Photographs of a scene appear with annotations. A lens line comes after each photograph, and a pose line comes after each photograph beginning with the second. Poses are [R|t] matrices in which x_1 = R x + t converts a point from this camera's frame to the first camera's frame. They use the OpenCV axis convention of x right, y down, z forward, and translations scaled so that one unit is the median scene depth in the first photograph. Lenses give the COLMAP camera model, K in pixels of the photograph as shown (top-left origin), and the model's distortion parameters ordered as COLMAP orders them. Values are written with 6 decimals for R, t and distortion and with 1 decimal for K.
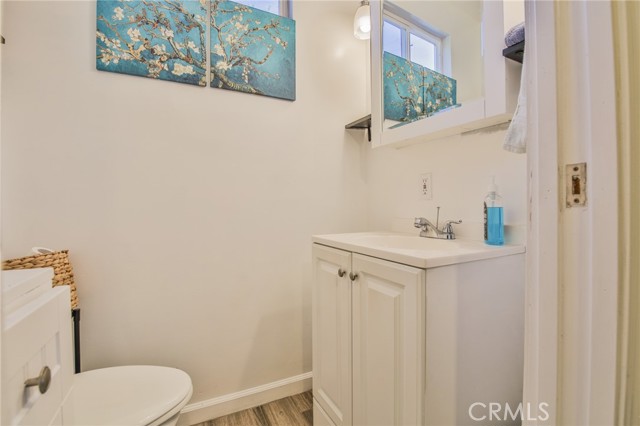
lens RADIAL K [[291.9, 0, 321.1], [0, 291.9, 211.4], [0, 0, 1]] dist [-0.005735, -0.008900]
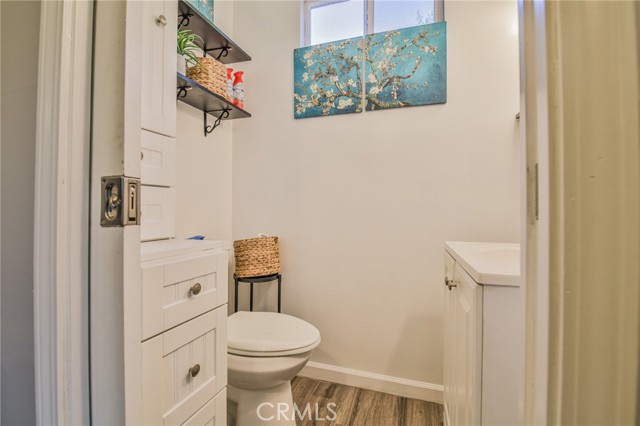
lens RADIAL K [[291.9, 0, 318.9], [0, 291.9, 211.9], [0, 0, 1]] dist [-0.005735, -0.008900]
pose [[0.707140, 0.013127, -0.706952, 0.345316], [-0.018378, 0.999831, 0.000182, -0.007300], [0.706835, 0.012864, 0.707262, 0.015326]]
